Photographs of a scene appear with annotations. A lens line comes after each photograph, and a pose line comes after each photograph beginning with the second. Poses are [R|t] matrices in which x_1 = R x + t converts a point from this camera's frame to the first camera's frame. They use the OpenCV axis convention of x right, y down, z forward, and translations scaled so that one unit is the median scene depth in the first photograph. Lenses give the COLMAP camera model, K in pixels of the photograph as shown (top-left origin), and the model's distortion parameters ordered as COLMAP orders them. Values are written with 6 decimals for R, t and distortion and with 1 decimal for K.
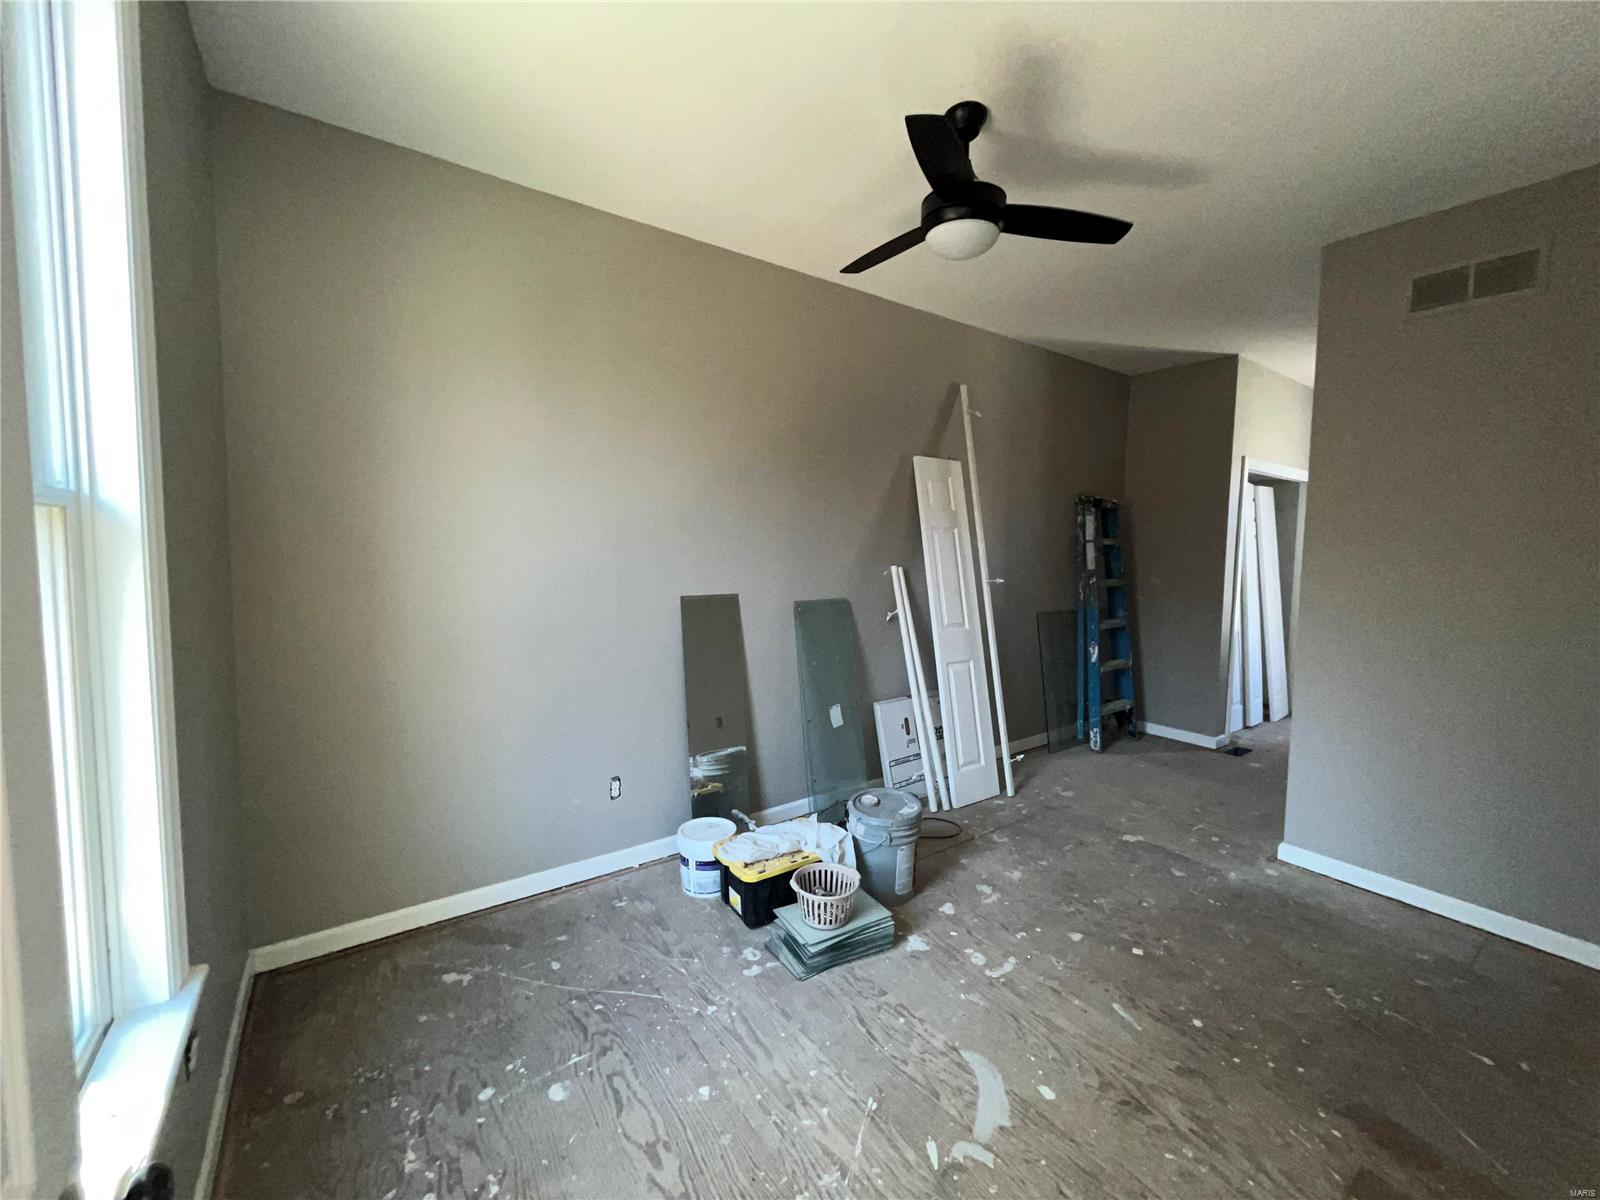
lens RADIAL K [[645.4, 0, 804.1], [0, 645.4, 591.8], [0, 0, 1]] dist [-0.001956, -0.000283]
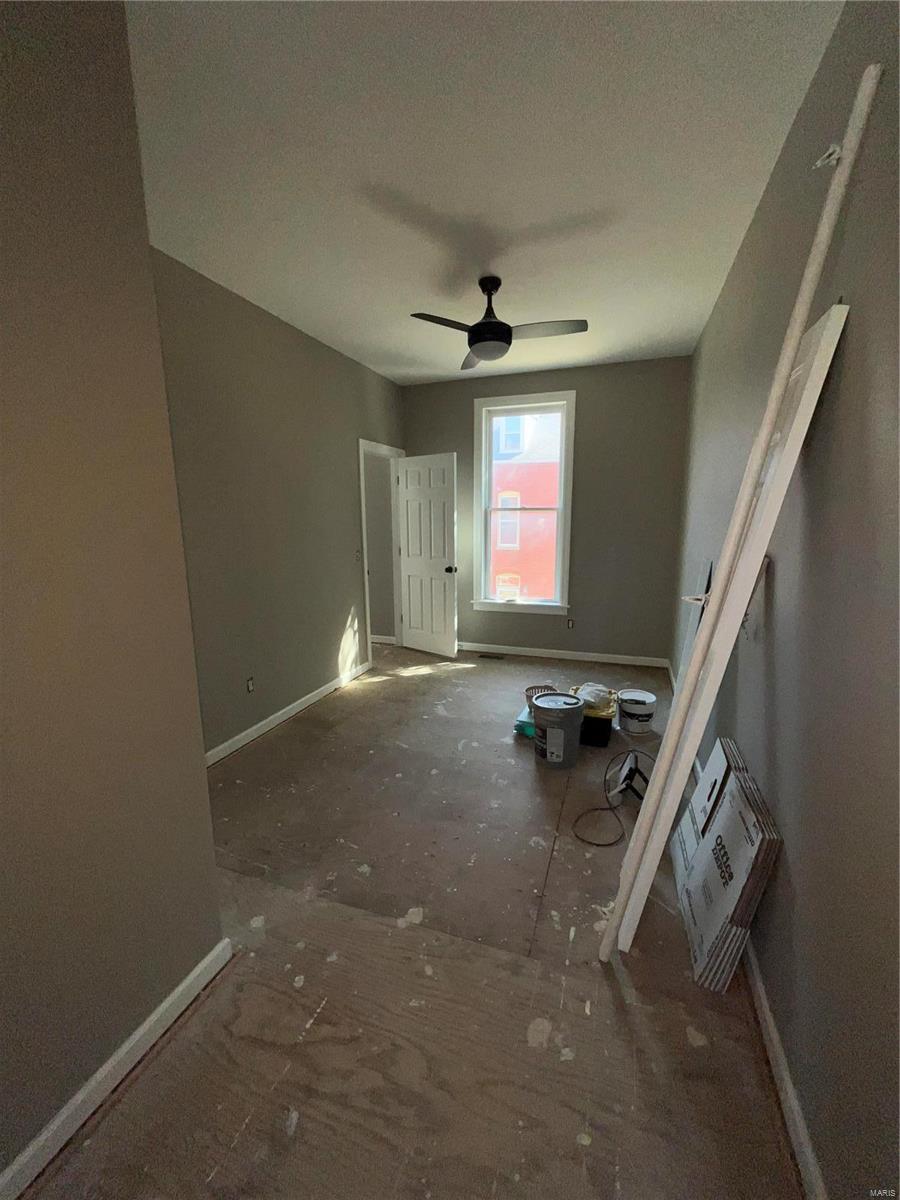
lens RADIAL K [[484.0, 0, 455.3], [0, 484.0, 602.4], [0, 0, 1]] dist [-0.001956, -0.000283]
pose [[-0.817553, 0.096519, -0.567707, 0.770665], [-0.046580, 0.971539, 0.232256, -0.102986], [0.573966, 0.216326, -0.789789, 1.430503]]
